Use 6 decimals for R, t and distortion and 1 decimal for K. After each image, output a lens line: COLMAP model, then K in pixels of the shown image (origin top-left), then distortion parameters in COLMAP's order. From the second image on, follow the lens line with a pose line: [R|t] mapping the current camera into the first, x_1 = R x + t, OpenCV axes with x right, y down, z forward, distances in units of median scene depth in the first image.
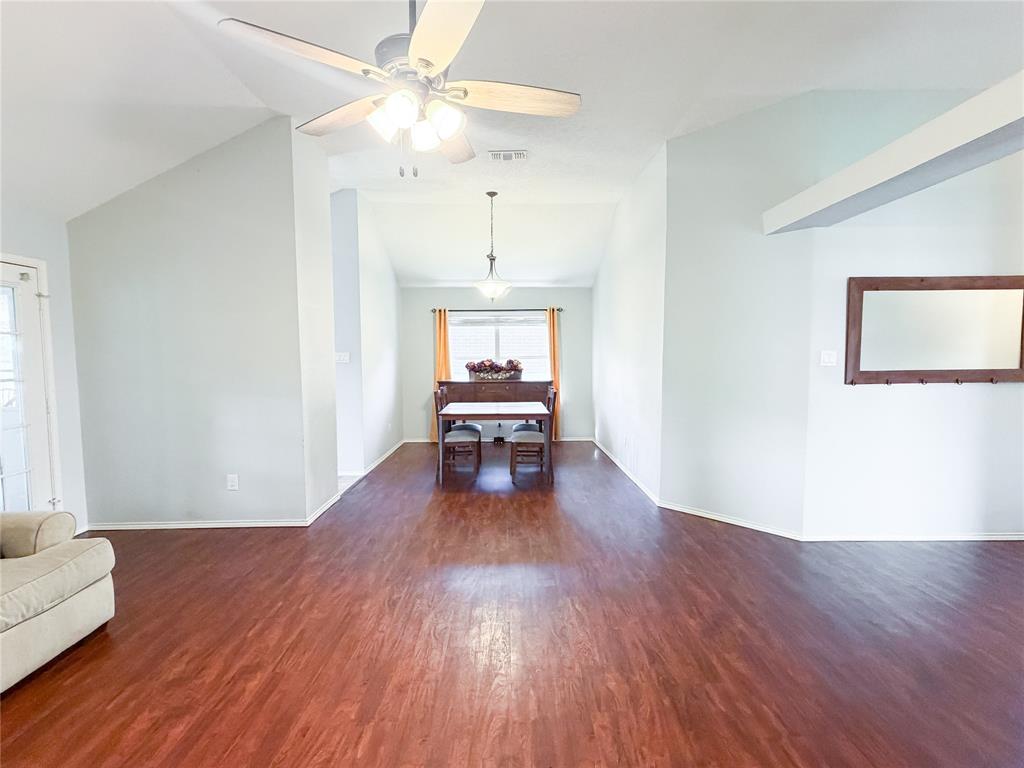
lens RADIAL K [[484.3, 0, 512.0], [0, 484.3, 384.0], [0, 0, 1]] dist [0.000841, 0.000212]
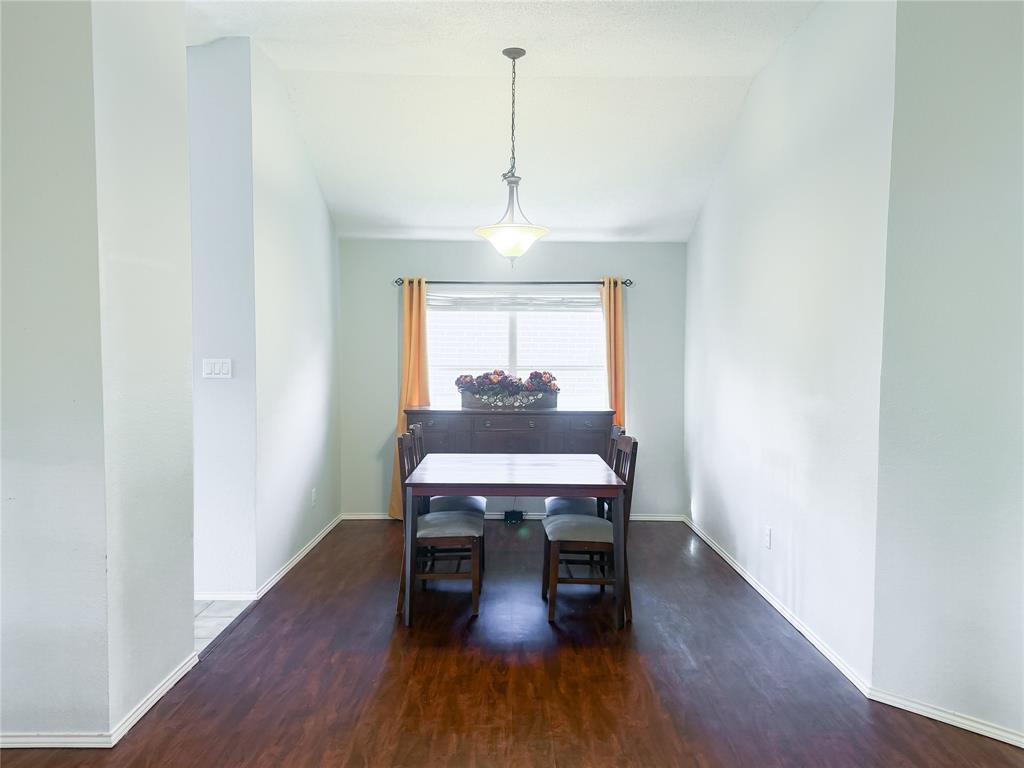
lens RADIAL K [[742.9, 0, 512.0], [0, 742.9, 384.0], [0, 0, 1]] dist [0.056696, -0.002327]
pose [[0.999876, 0.011992, -0.010176, -0.030765], [-0.012187, 0.999738, -0.019363, -0.026171], [0.009941, 0.019484, 0.999761, 0.204818]]
